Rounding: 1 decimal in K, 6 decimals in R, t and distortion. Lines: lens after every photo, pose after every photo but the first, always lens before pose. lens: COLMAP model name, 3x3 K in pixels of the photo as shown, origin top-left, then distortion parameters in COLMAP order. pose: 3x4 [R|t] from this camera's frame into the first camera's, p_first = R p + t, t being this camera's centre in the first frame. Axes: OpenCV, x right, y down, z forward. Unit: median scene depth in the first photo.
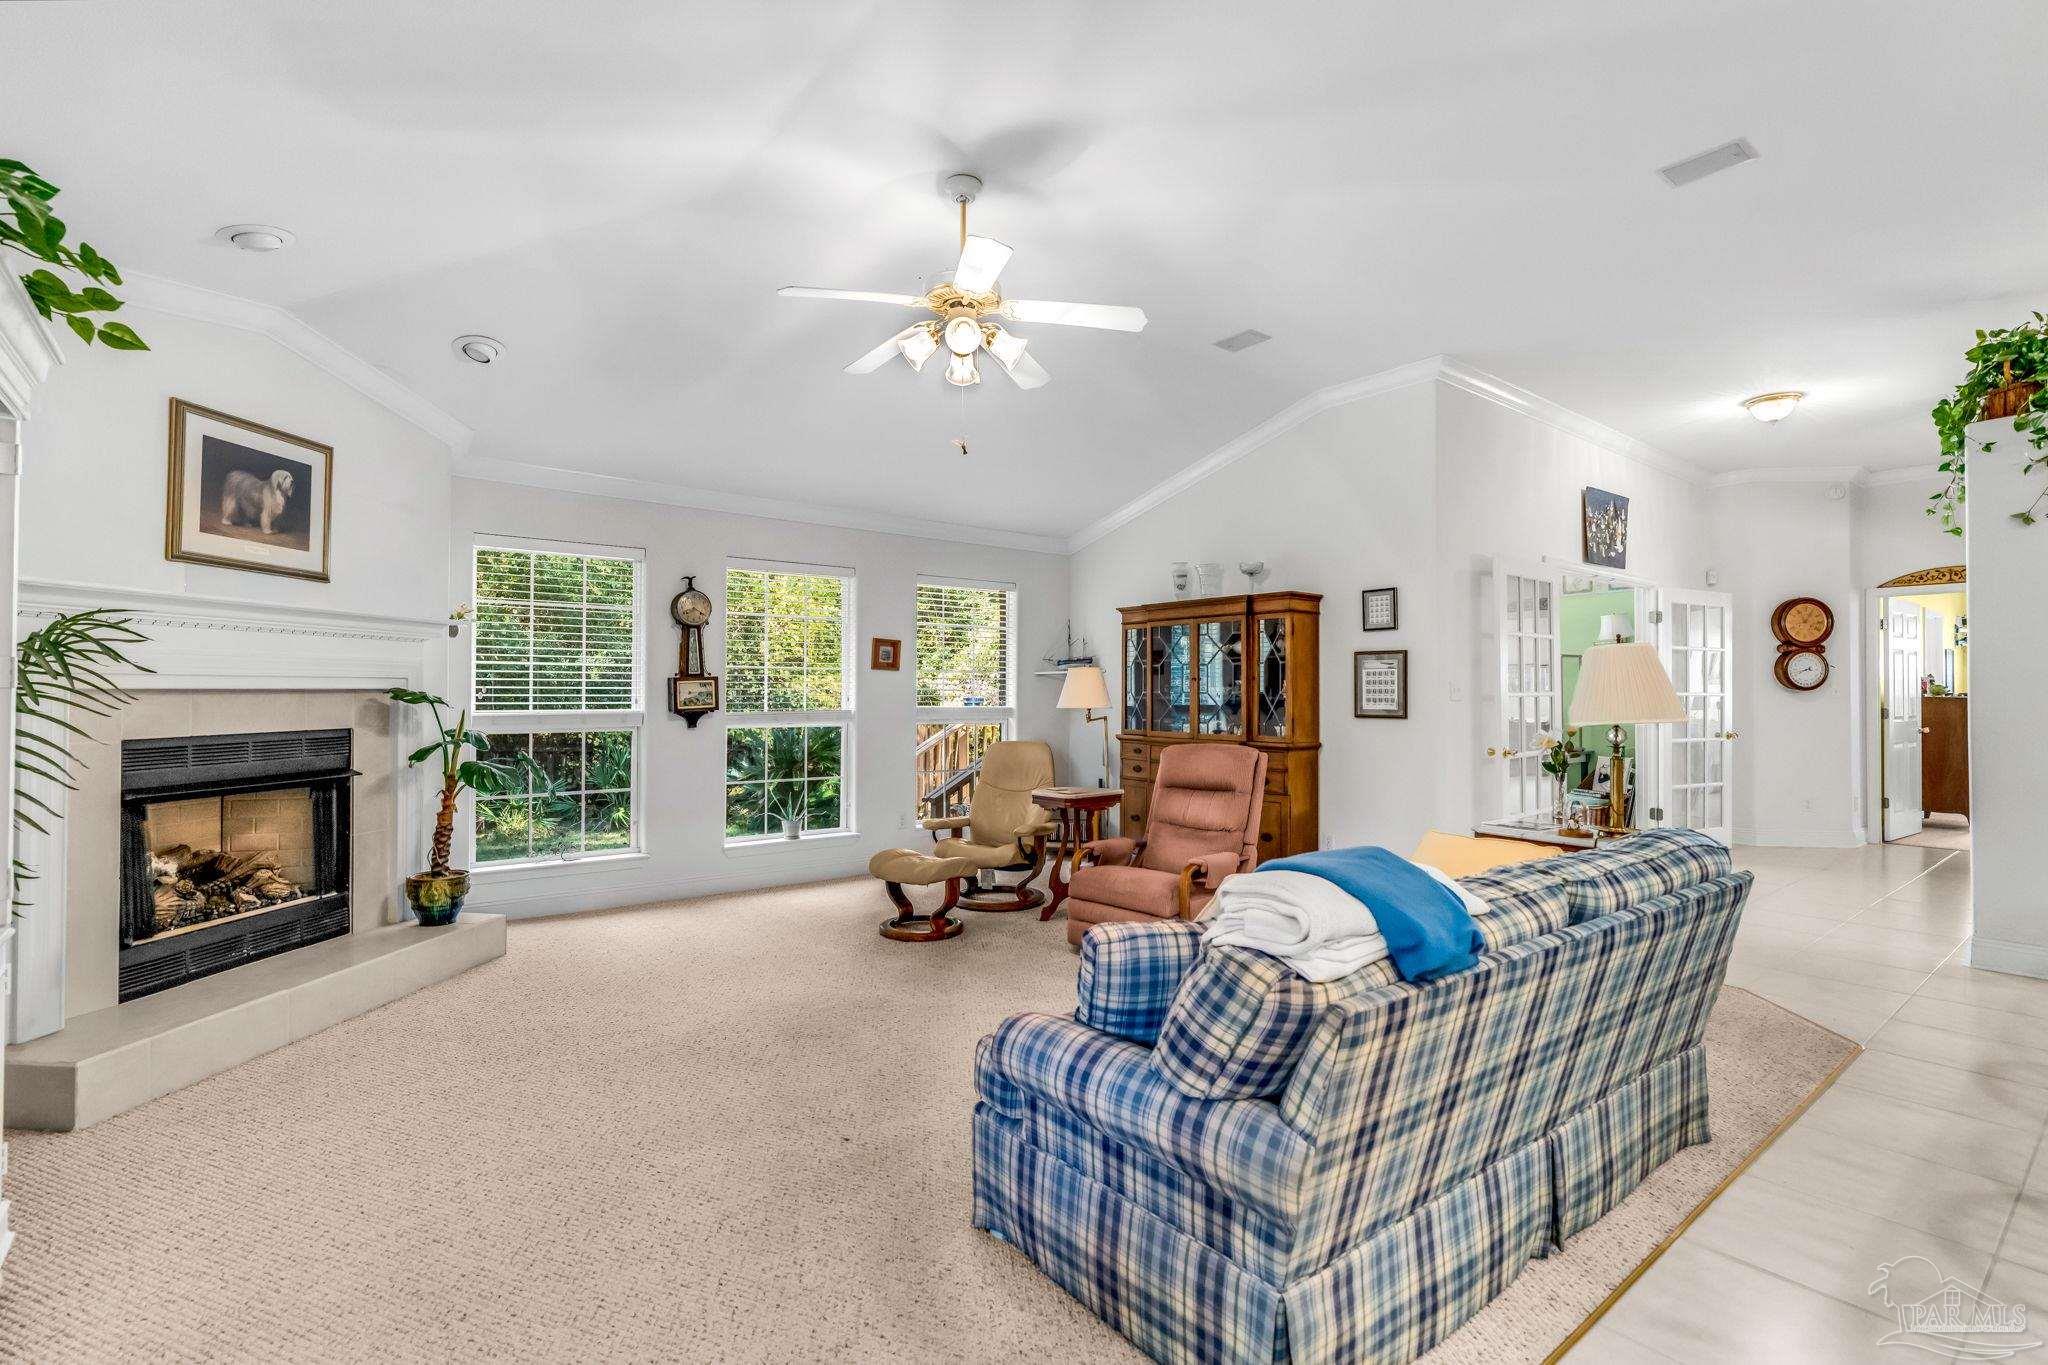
lens RADIAL K [[932.7, 0, 1023.6], [0, 932.7, 688.1], [0, 0, 1]] dist [-0.001516, 0.000876]
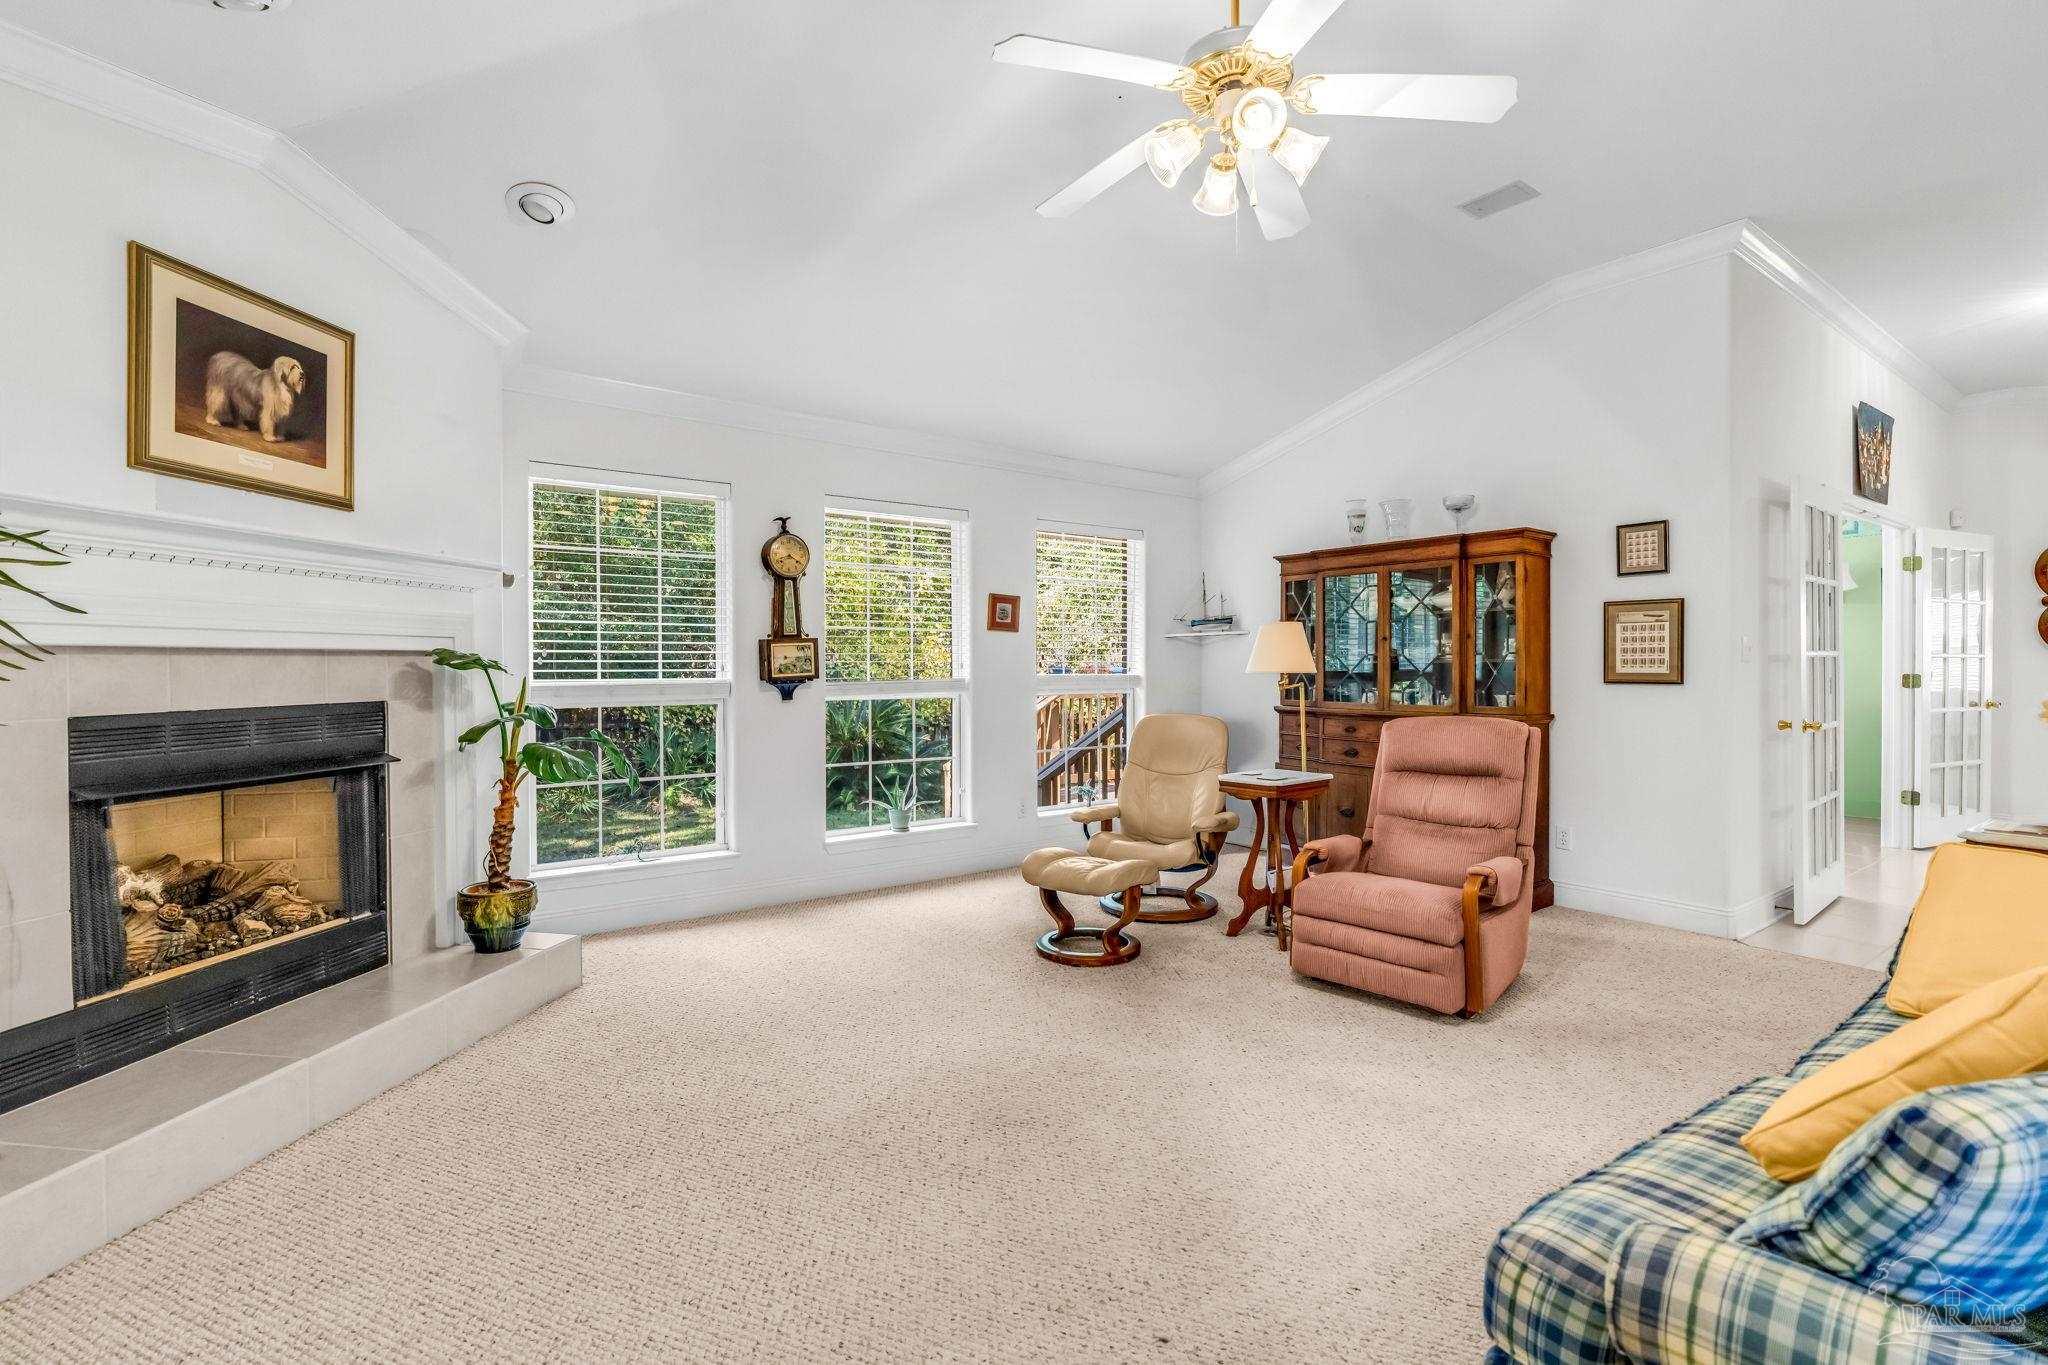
lens RADIAL K [[932.7, 0, 1024.7], [0, 932.7, 679.6], [0, 0, 1]] dist [-0.001516, 0.000876]
pose [[0.999720, -0.005187, -0.023093, -0.144761], [0.005630, 0.999801, 0.019153, 0.011200], [0.022989, -0.019277, 0.999550, 0.200624]]
